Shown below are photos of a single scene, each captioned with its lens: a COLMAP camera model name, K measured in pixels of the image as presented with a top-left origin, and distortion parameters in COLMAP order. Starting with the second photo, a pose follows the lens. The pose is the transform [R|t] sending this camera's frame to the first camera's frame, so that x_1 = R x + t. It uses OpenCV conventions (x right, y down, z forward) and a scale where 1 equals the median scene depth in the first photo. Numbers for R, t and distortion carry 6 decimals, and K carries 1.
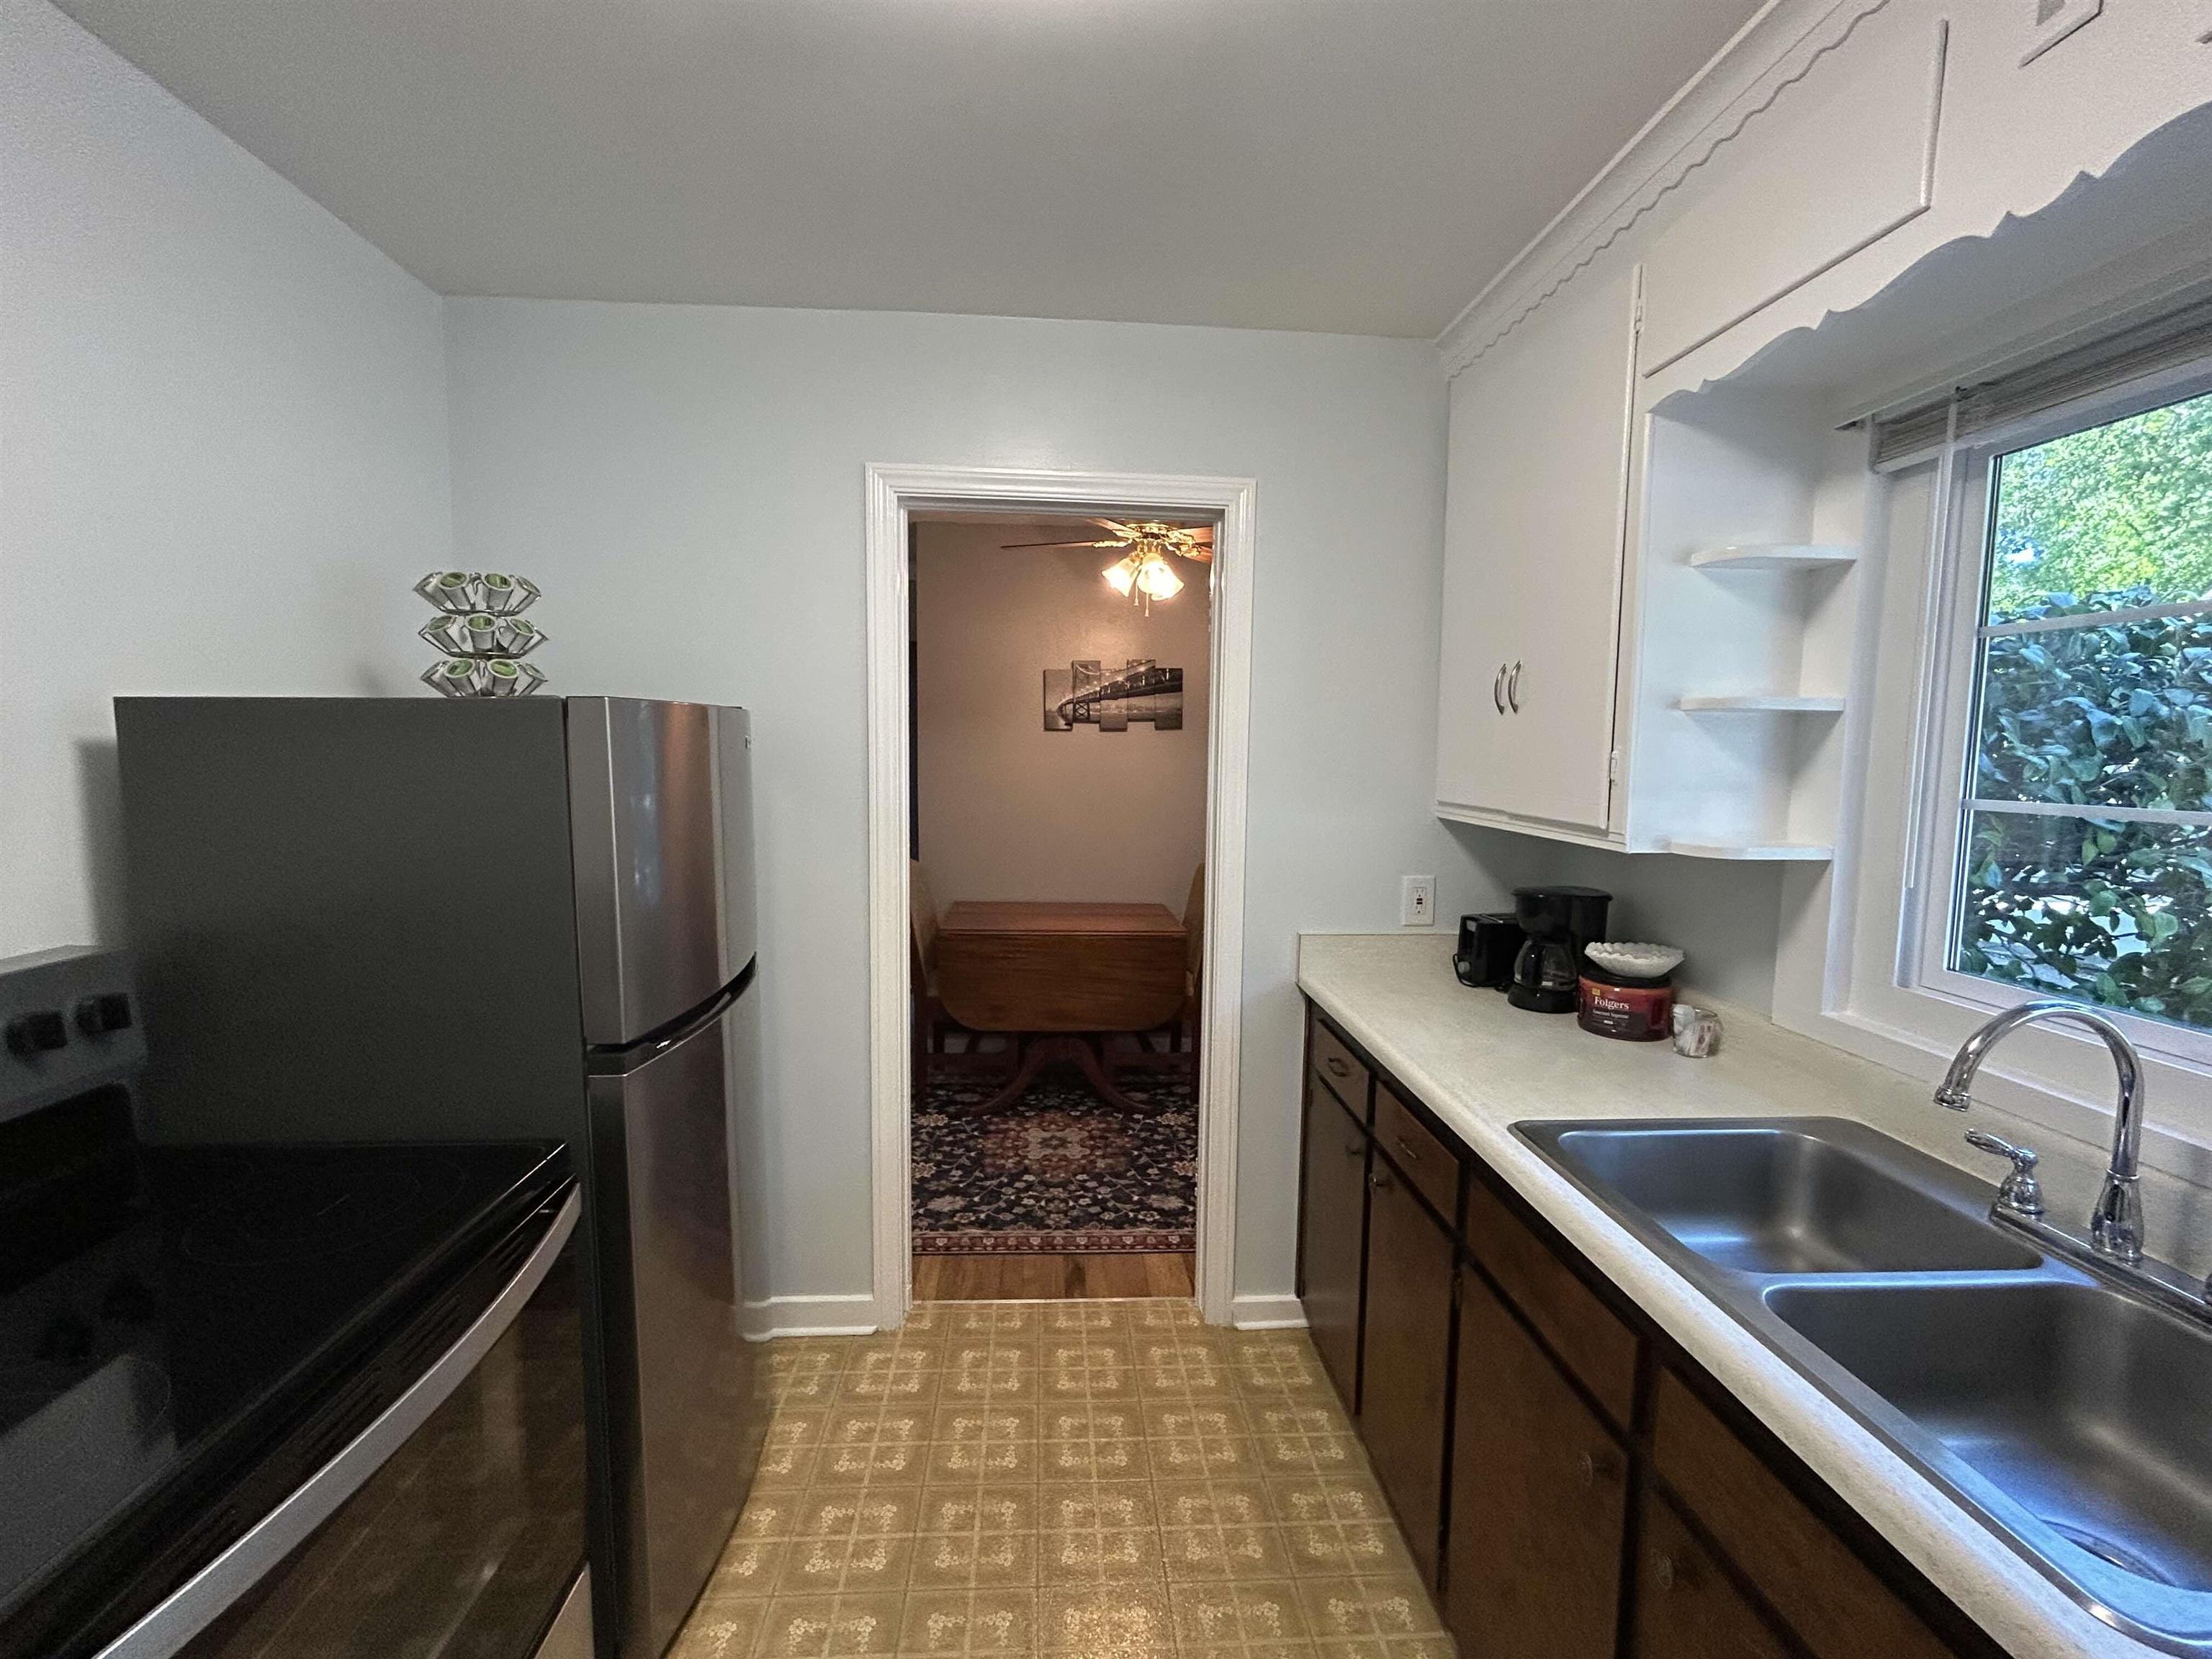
lens RADIAL K [[894.1, 0, 1102.2], [0, 894.1, 822.2], [0, 0, 1]] dist [-0.000290, -0.000013]
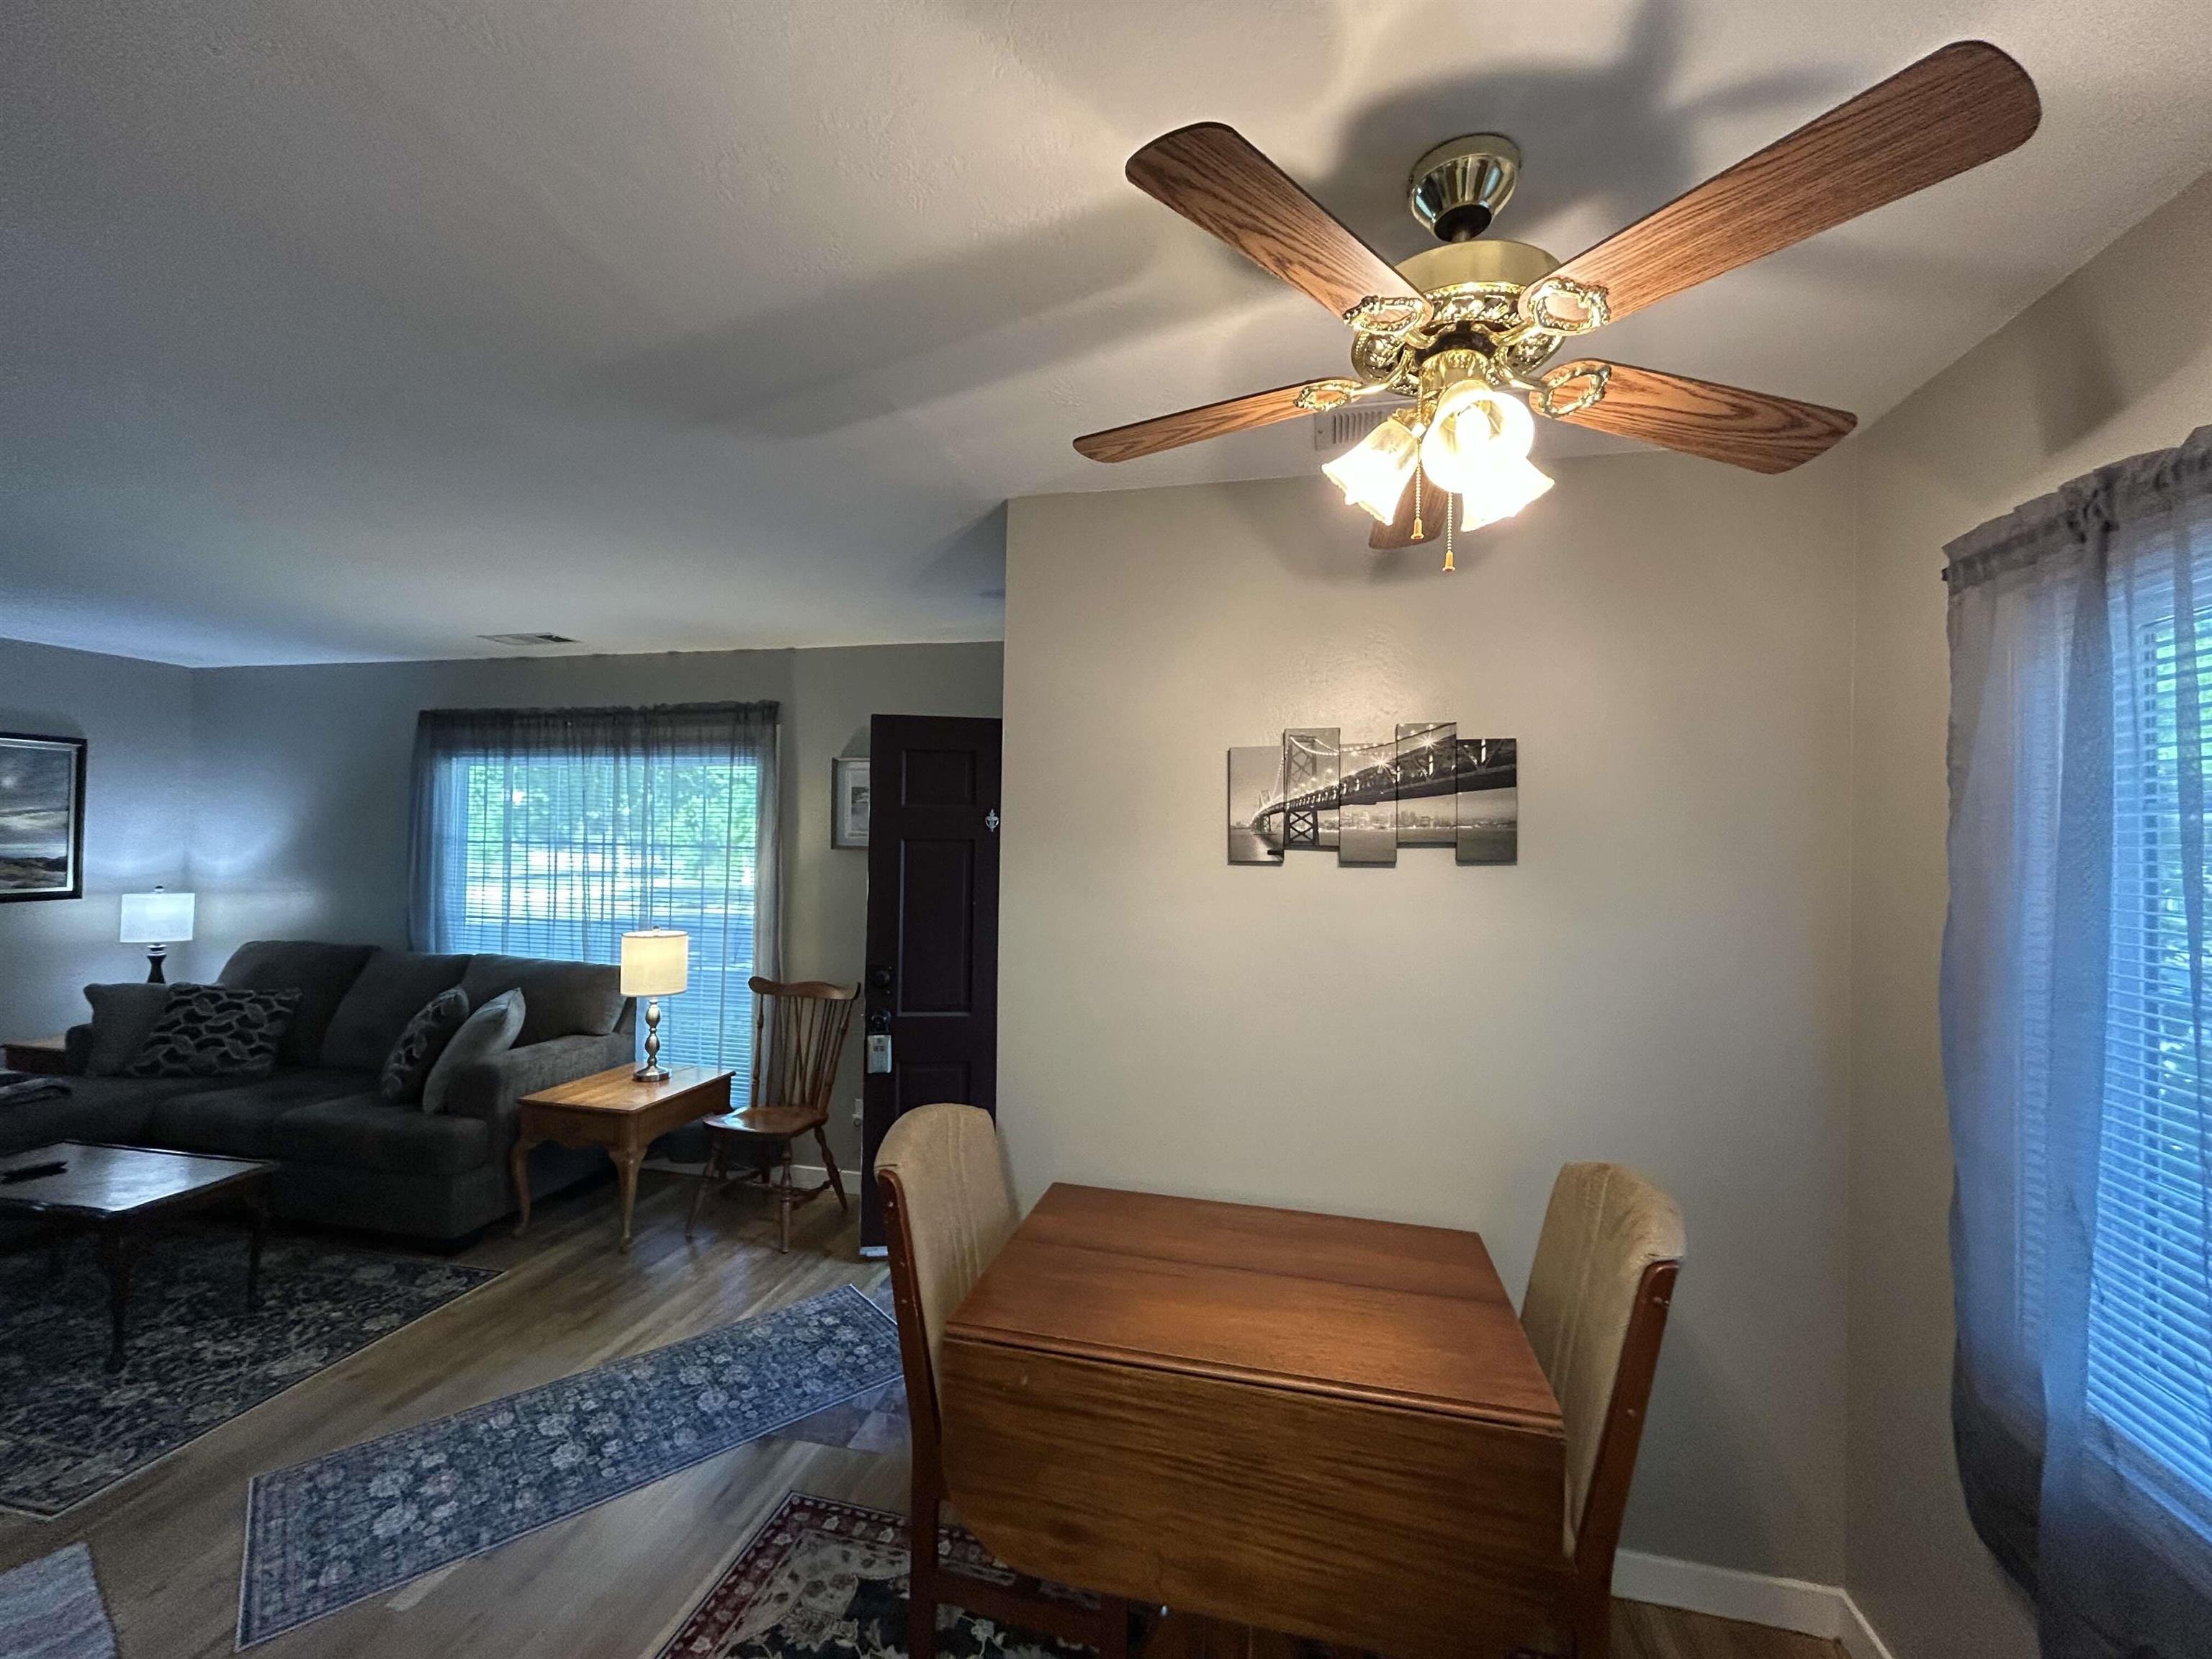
lens RADIAL K [[894.1, 0, 1111.7], [0, 894.1, 822.2], [0, 0, 1]] dist [-0.000290, -0.000013]
pose [[0.957651, 0.000303, -0.287933, 0.019850], [-0.031294, 0.994185, -0.103036, -0.071056], [0.286227, 0.107683, 0.952092, 0.486137]]
